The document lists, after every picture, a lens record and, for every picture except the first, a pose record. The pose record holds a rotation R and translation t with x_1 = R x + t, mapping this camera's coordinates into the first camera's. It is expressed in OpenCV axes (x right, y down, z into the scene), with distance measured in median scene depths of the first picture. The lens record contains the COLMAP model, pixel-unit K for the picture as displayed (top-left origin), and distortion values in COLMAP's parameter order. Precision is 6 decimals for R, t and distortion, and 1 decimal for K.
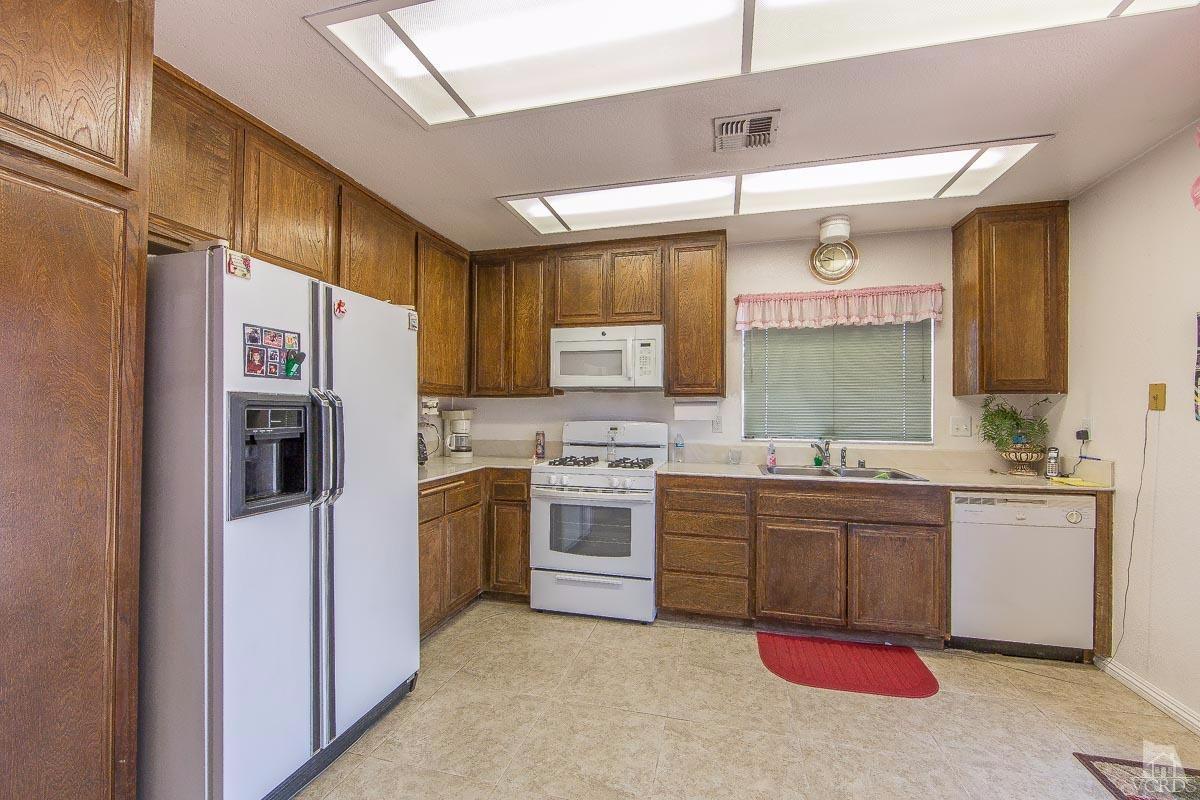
lens RADIAL K [[456.5, 0, 614.0], [0, 456.5, 407.4], [0, 0, 1]] dist [-0.014549, -0.000003]
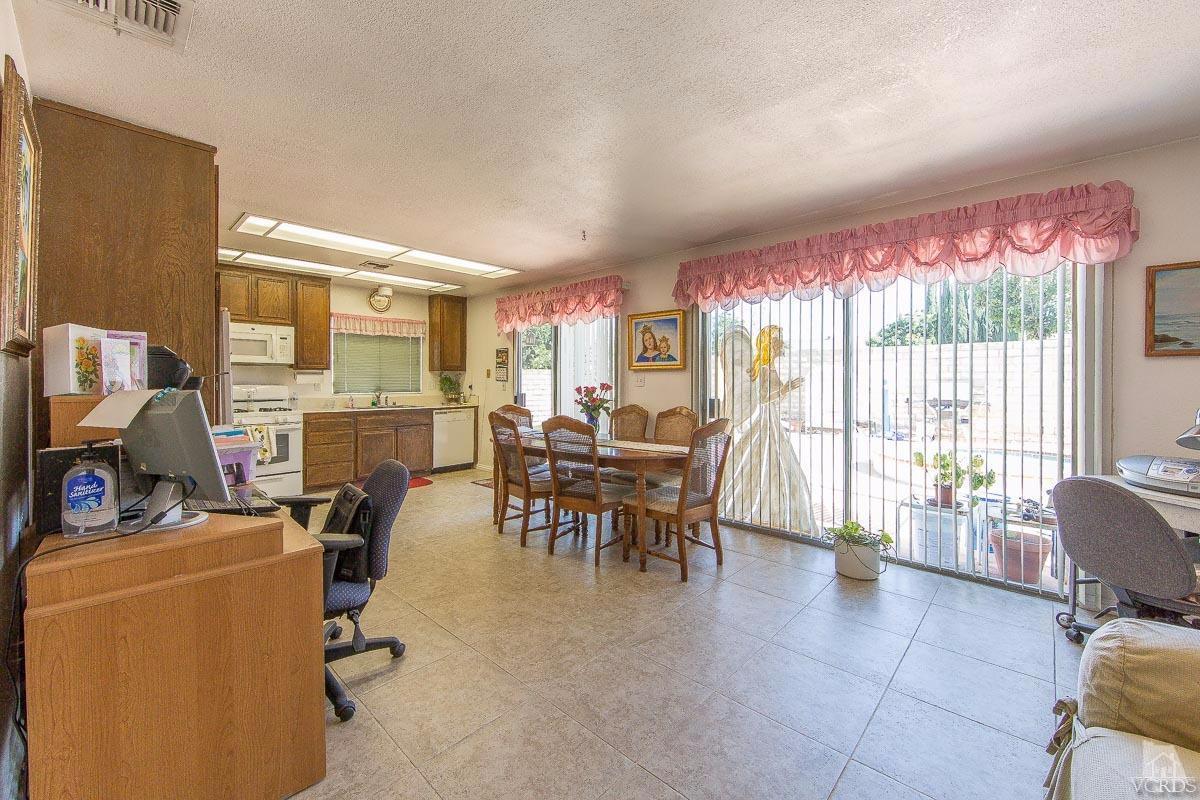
lens RADIAL K [[493.1, 0, 572.7], [0, 493.1, 383.8], [0, 0, 1]] dist [0.000378, -0.000010]
pose [[0.513537, -0.011096, 0.857996, -0.971072], [-0.006467, 0.999838, 0.016801, -0.008793], [-0.858043, -0.014177, 0.513382, -0.859803]]
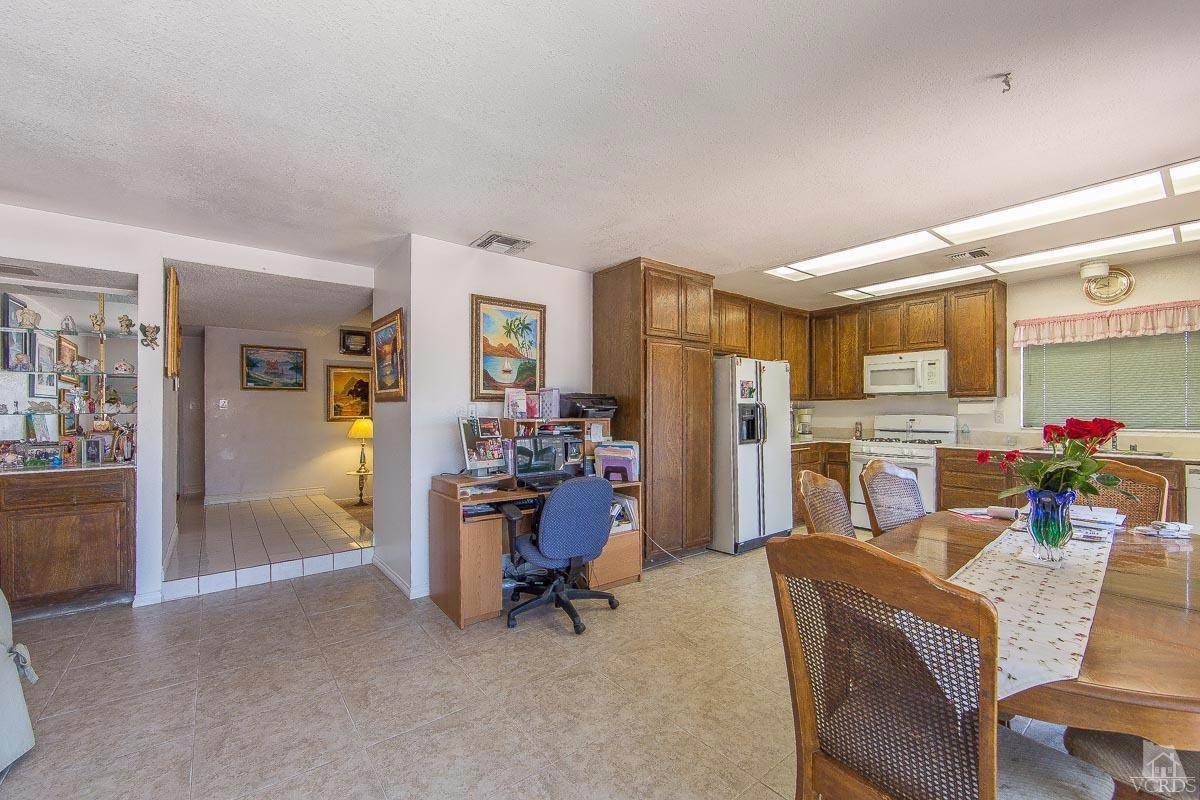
lens RADIAL K [[490.6, 0, 620.0], [0, 490.6, 409.6], [0, 0, 1]] dist [-0.000336, 0.000045]
pose [[0.797362, -0.009777, -0.603421, 0.231481], [0.015071, 0.999880, 0.003714, -0.007691], [0.603312, -0.012056, 0.797414, -0.946870]]
